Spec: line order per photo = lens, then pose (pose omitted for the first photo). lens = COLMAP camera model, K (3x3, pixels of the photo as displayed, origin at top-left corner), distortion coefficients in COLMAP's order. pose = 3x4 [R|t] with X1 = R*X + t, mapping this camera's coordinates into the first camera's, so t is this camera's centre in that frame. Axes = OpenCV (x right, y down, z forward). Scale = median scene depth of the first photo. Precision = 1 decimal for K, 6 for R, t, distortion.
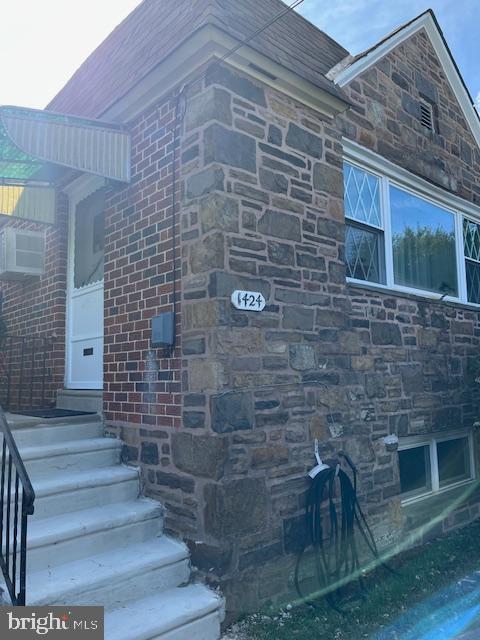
lens RADIAL K [[479.6, 0, 236.5], [0, 479.6, 322.5], [0, 0, 1]] dist [0.066082, -0.098778]
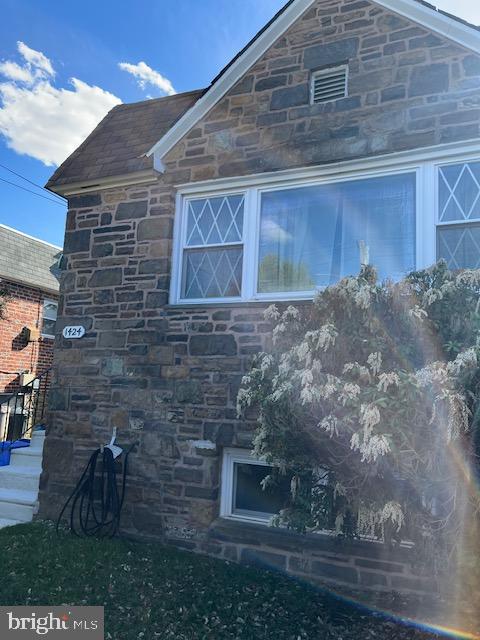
lens RADIAL K [[479.6, 0, 236.5], [0, 479.6, 322.5], [0, 0, 1]] dist [0.066082, -0.098778]
pose [[0.427311, -0.101972, -0.898336, 1.473244], [0.049562, 0.994767, -0.089343, 0.081352], [0.902745, -0.006346, 0.430129, 0.677048]]
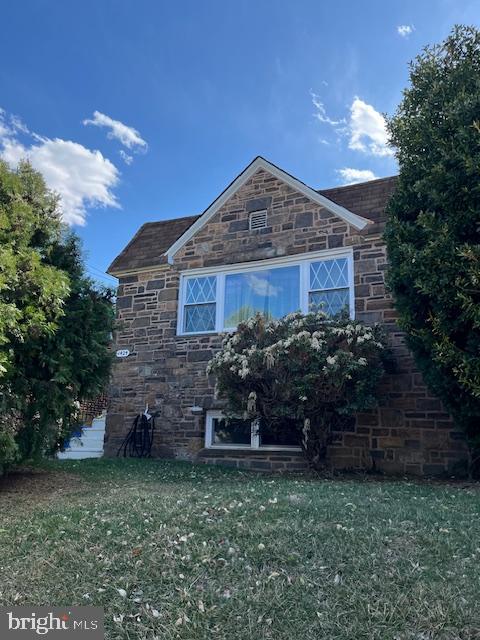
lens RADIAL K [[479.6, 0, 236.5], [0, 479.6, 322.5], [0, 0, 1]] dist [0.066082, -0.098778]
pose [[0.406378, -0.201884, -0.891123, 2.471900], [0.069147, 0.979283, -0.190323, 0.313530], [0.911085, 0.015724, 0.411918, 0.365778]]
